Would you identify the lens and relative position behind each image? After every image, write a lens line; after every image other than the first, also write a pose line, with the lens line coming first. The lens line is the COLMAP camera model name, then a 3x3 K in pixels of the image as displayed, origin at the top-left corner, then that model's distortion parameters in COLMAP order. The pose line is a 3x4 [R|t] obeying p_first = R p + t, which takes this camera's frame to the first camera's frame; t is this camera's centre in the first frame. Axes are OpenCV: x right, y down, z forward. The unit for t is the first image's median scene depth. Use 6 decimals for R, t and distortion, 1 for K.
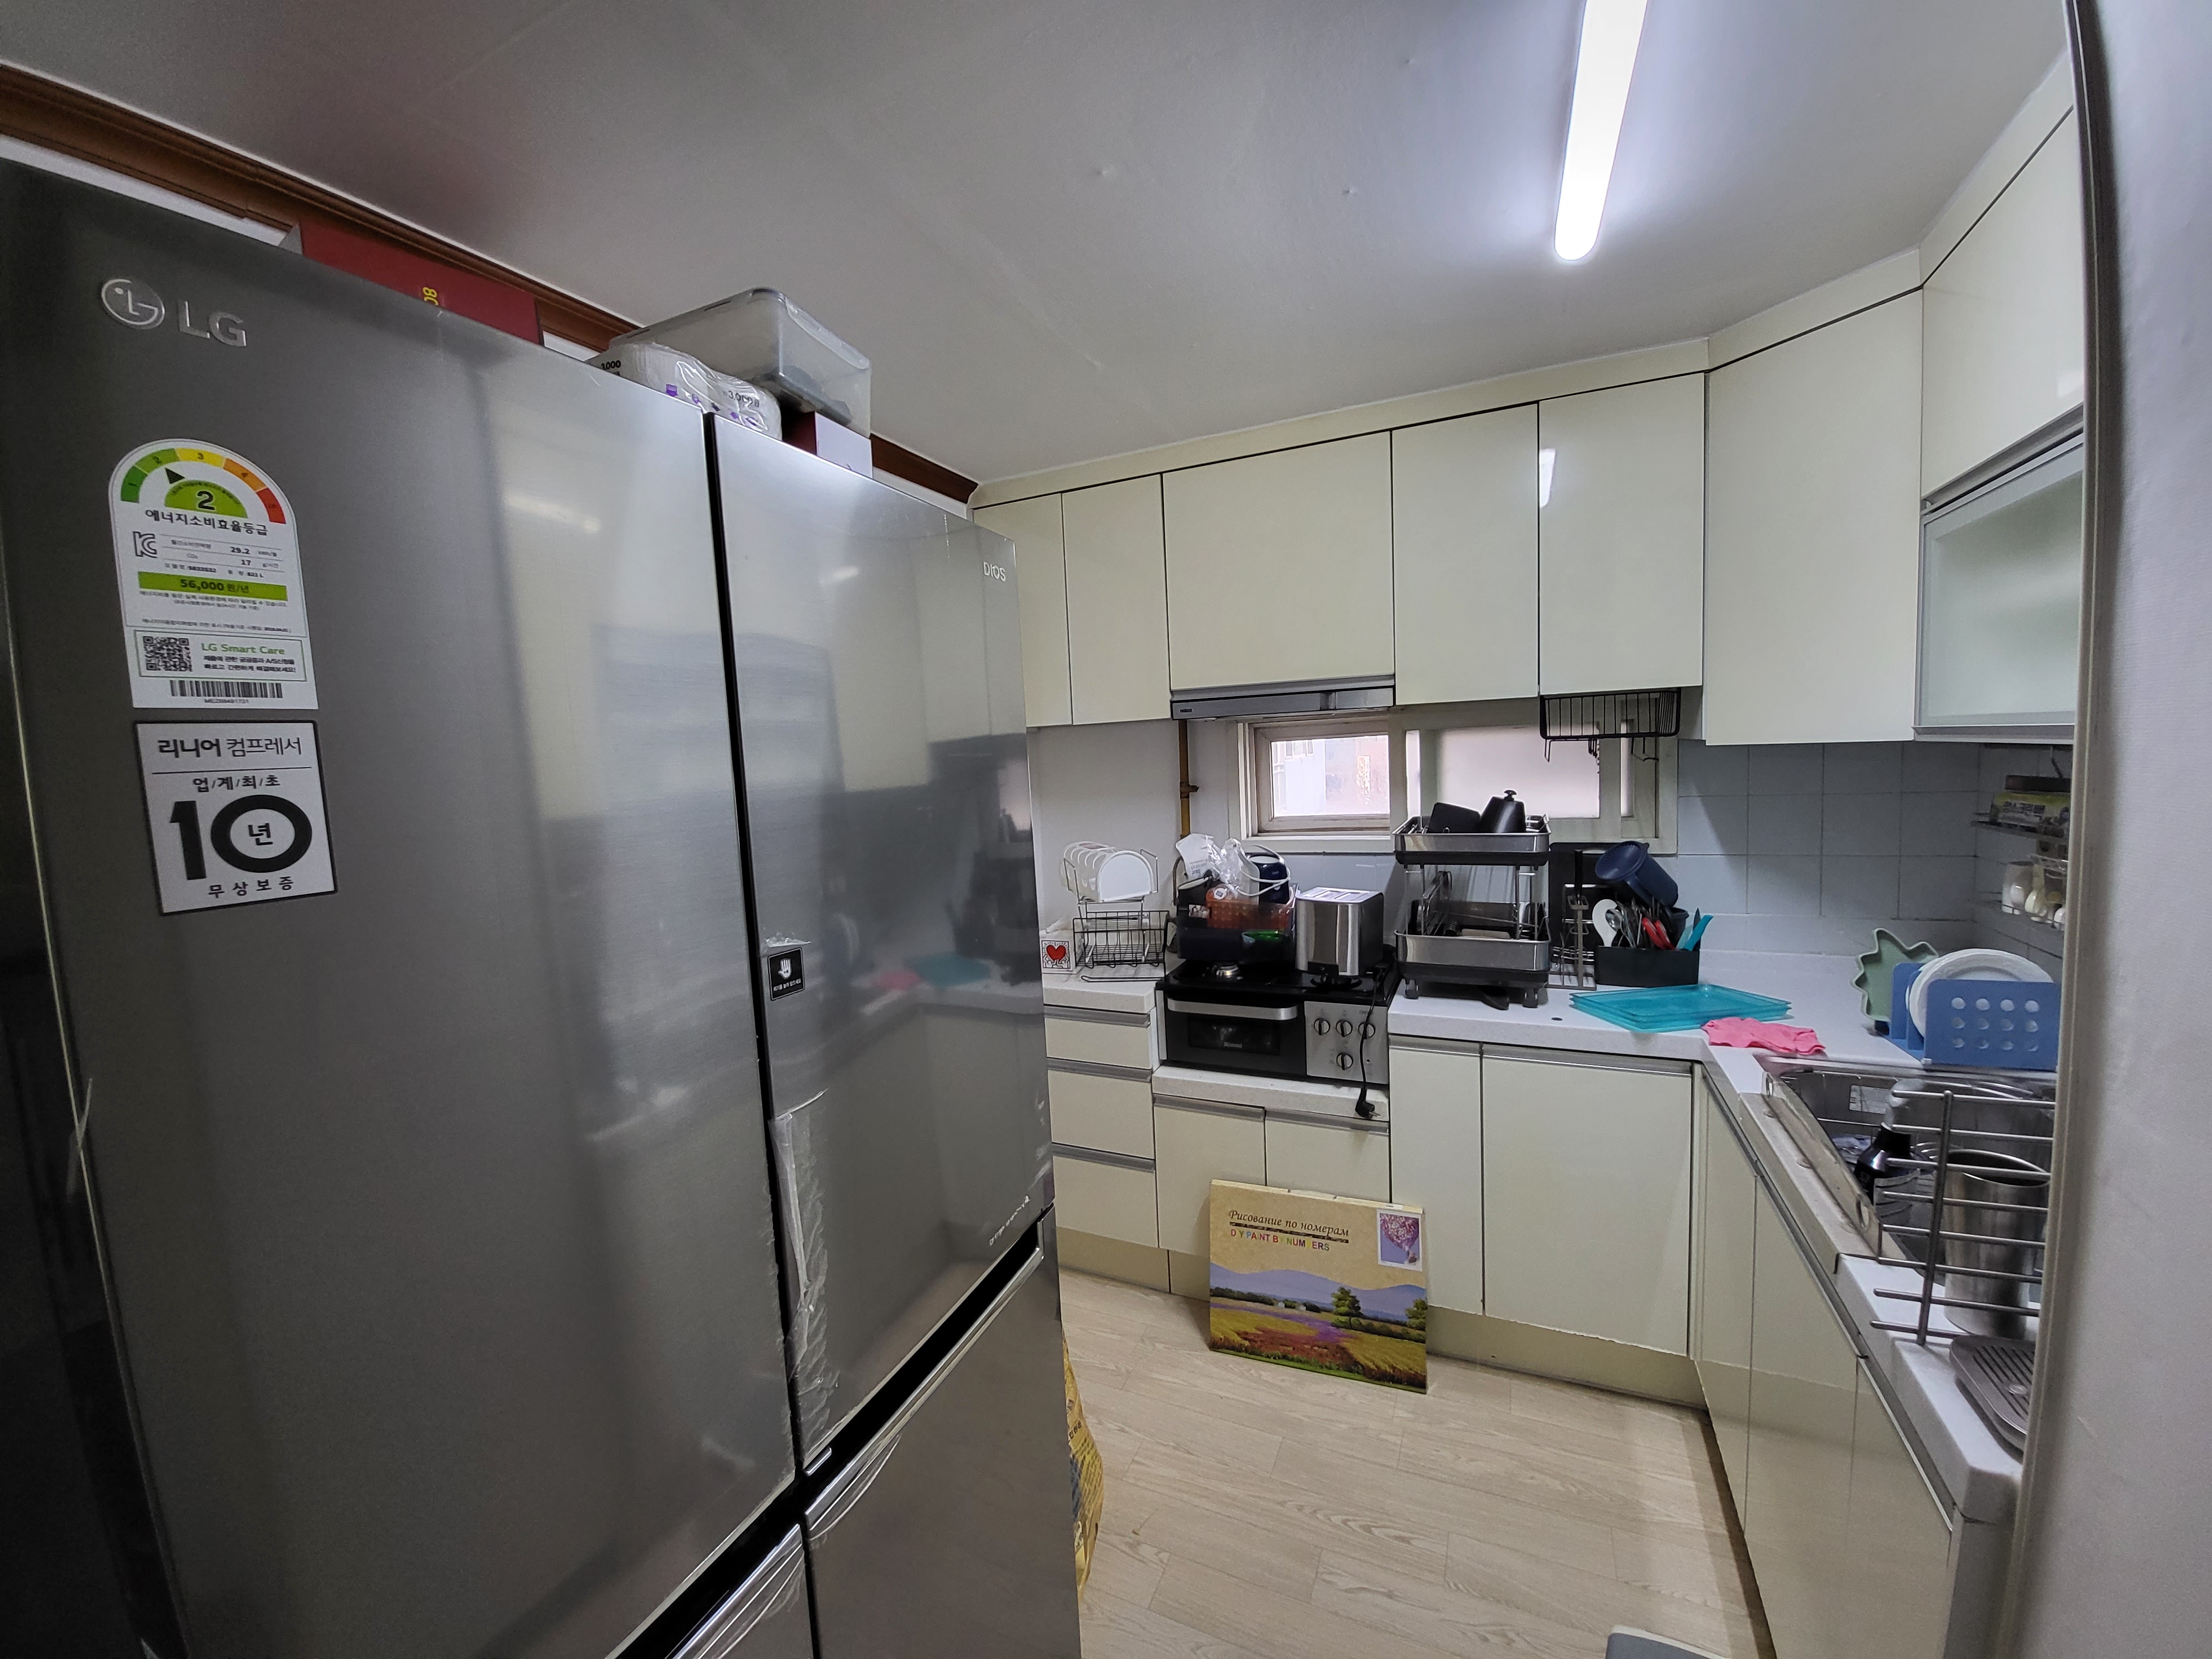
lens RADIAL K [[890.7, 0, 1107.8], [0, 890.7, 829.5], [0, 0, 1]] dist [-0.000021, -0.000001]
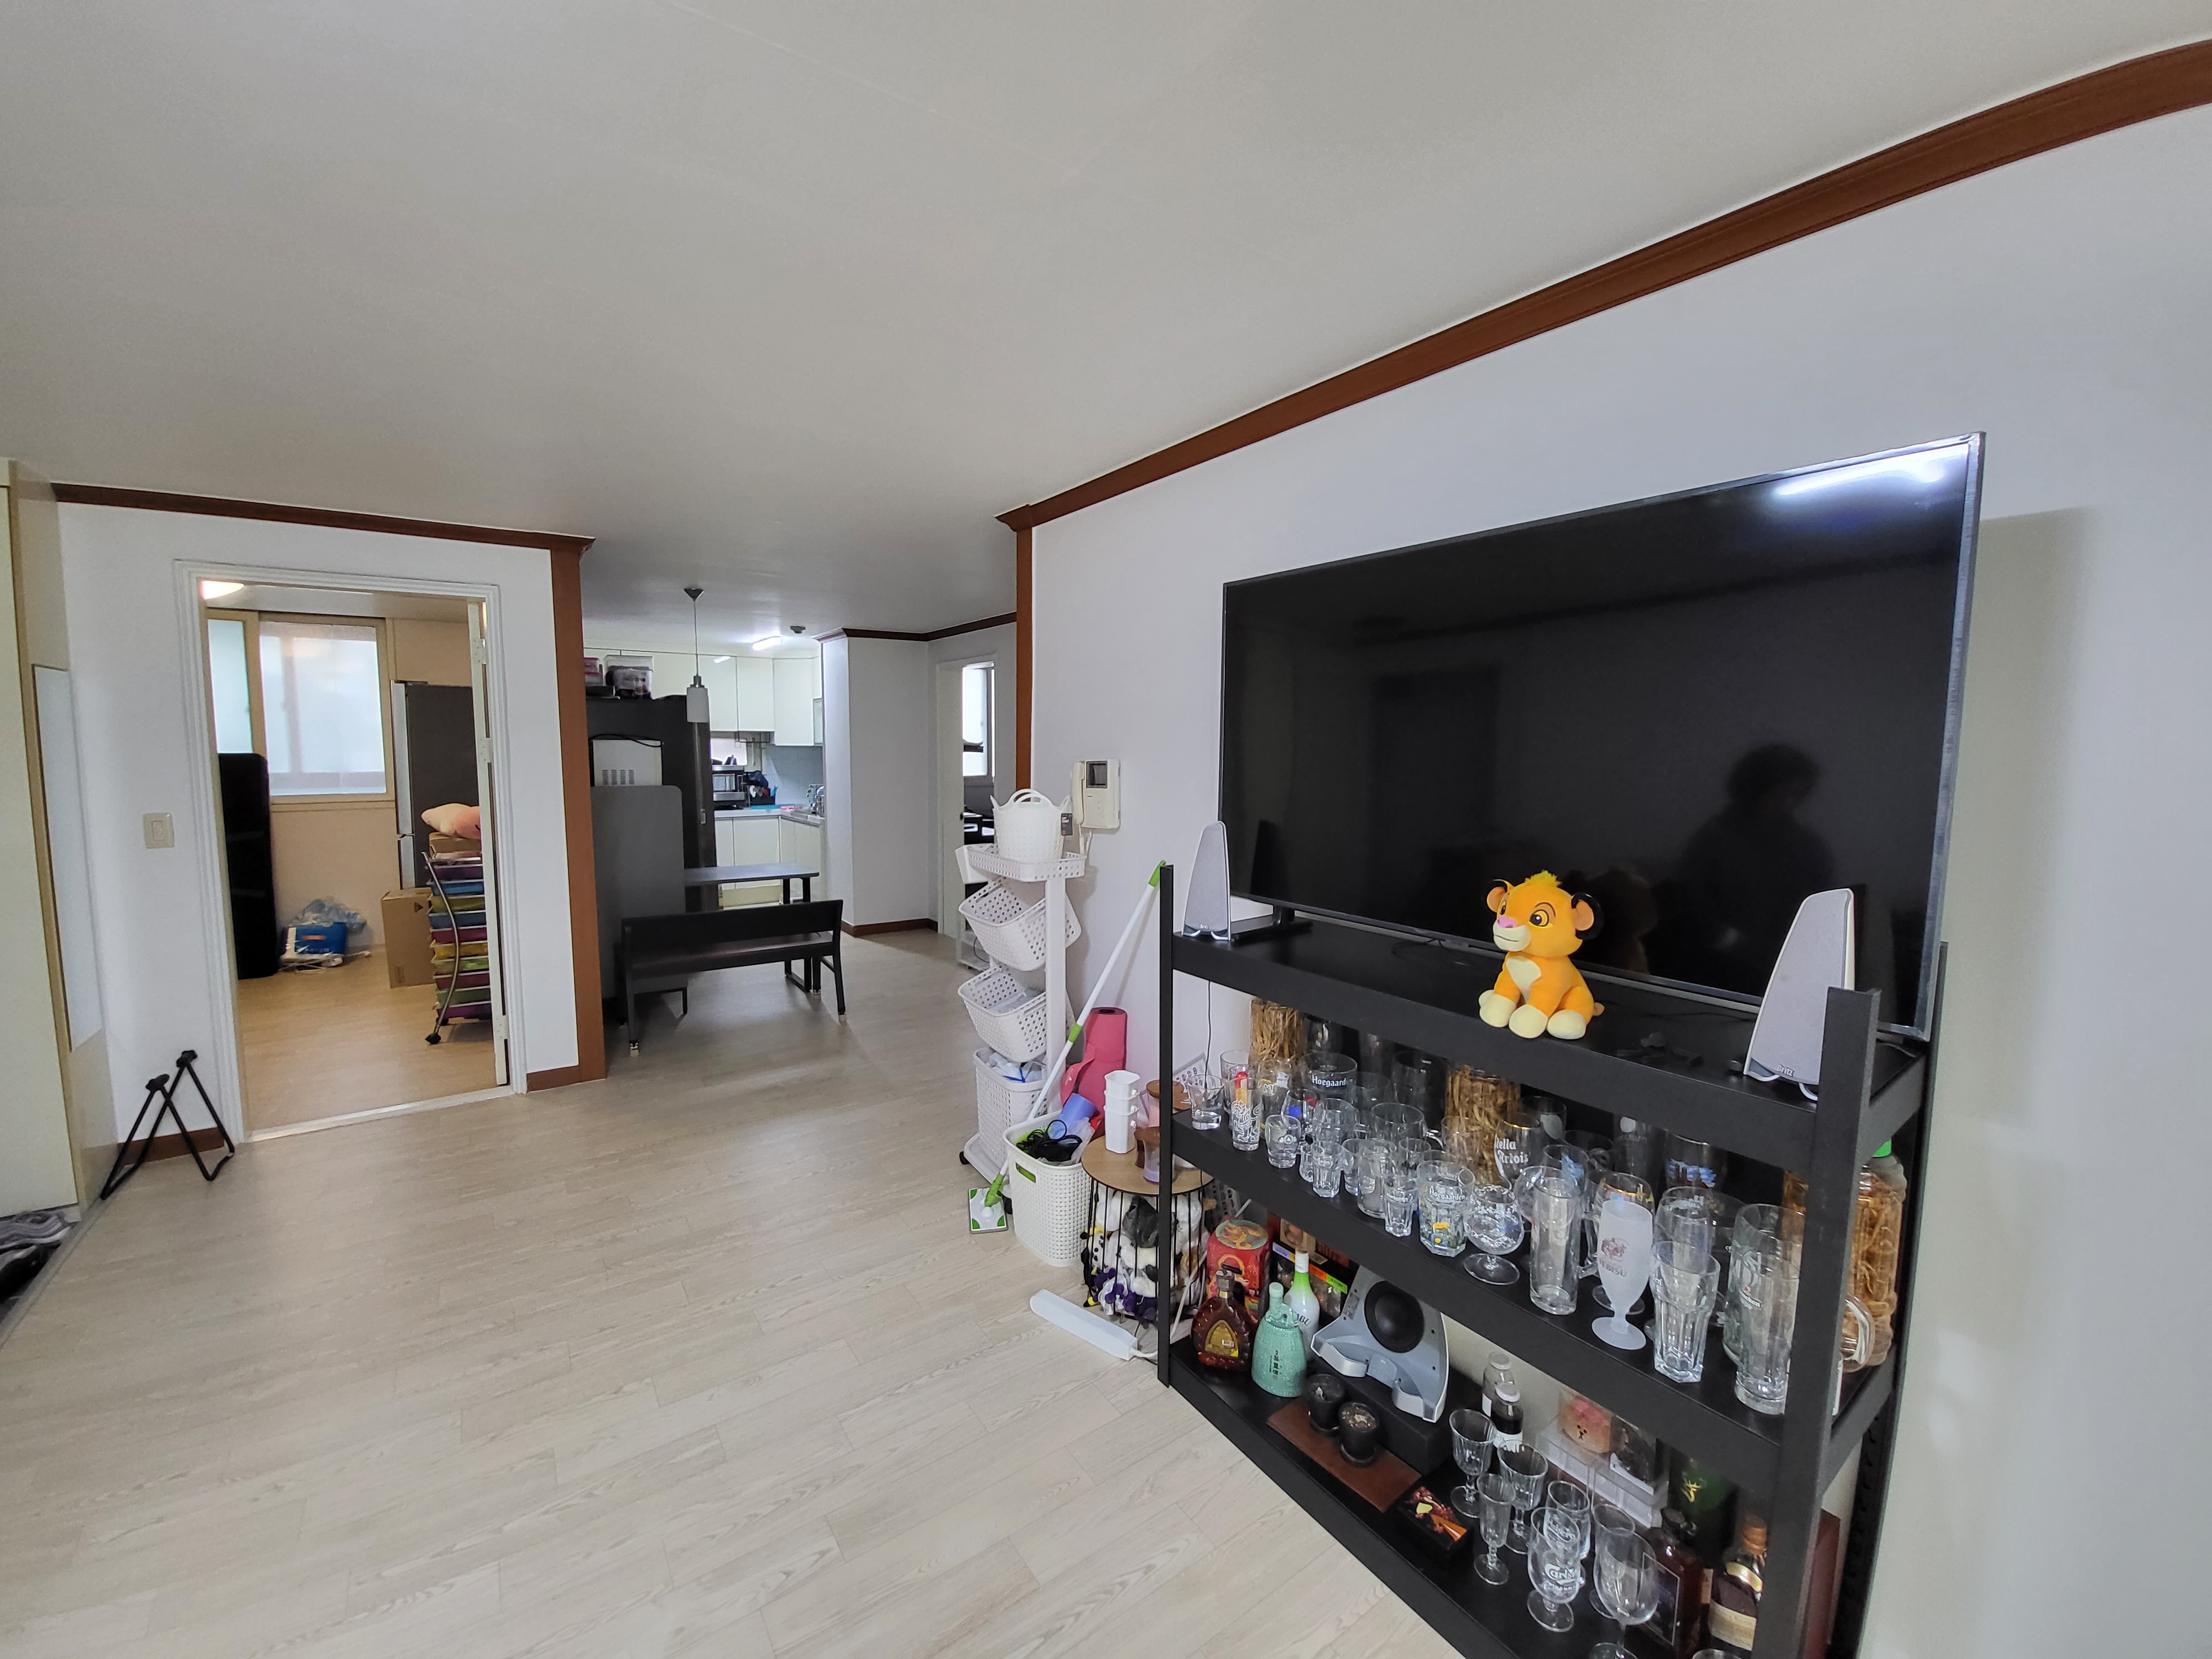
lens RADIAL K [[890.7, 0, 1103.2], [0, 890.7, 826.0], [0, 0, 1]] dist [-0.000021, -0.000001]
pose [[0.484638, -0.031737, 0.874139, -2.093765], [0.047091, 0.998839, 0.010156, 0.290127], [-0.873446, 0.036242, 0.485570, -2.201343]]
